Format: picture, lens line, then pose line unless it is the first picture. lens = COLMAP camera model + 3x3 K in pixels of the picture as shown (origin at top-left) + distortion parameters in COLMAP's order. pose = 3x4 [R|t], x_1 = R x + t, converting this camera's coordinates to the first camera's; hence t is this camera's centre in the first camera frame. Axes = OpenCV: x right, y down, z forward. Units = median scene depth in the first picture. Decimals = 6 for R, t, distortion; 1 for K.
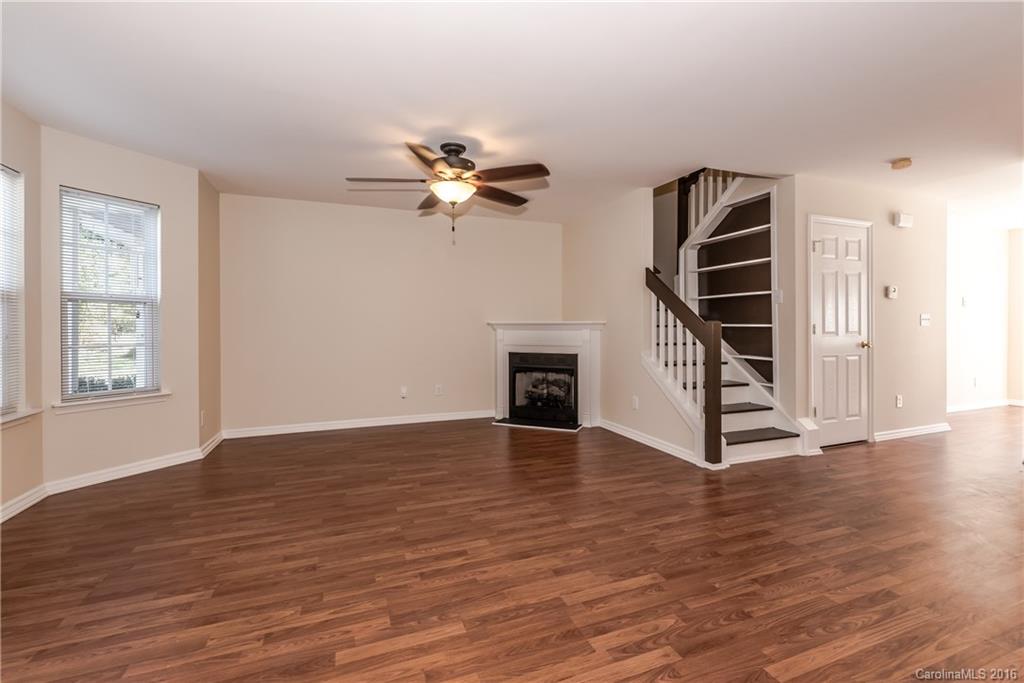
lens RADIAL K [[441.3, 0, 511.5], [0, 441.3, 328.6], [0, 0, 1]] dist [-0.010096, -0.000091]
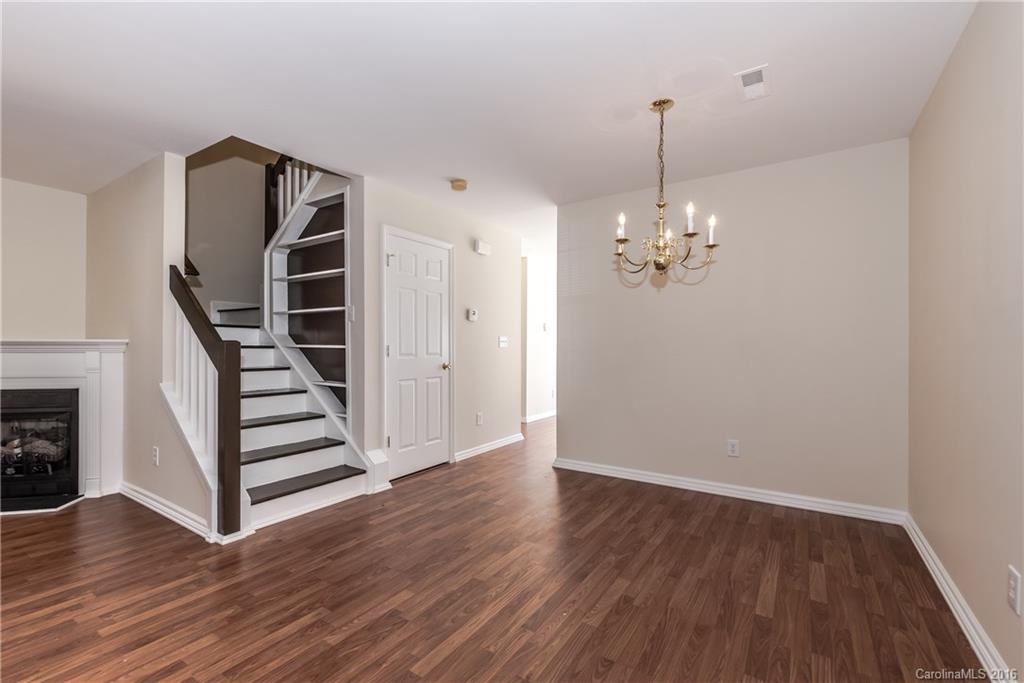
lens RADIAL K [[445.8, 0, 508.3], [0, 445.8, 342.1], [0, 0, 1]] dist [-0.000666, -0.000203]
pose [[0.808640, 0.009094, 0.588233, 0.328668], [-0.000556, 0.999892, -0.014695, -0.003194], [-0.588303, 0.011555, 0.808558, 0.097279]]
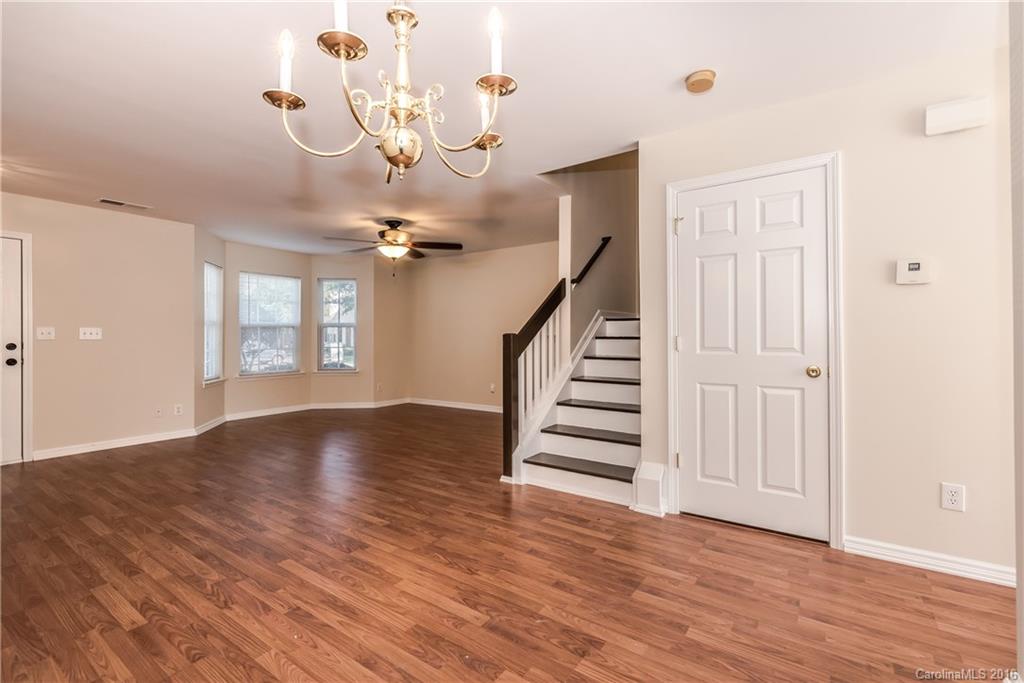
lens RADIAL K [[441.9, 0, 511.2], [0, 441.9, 333.7], [0, 0, 1]] dist [0.002931, 0.000079]
pose [[0.579701, -0.006525, -0.814803, 1.062850], [-0.002415, 0.999950, -0.009726, -0.005986], [0.814826, 0.007606, 0.579656, 0.347993]]
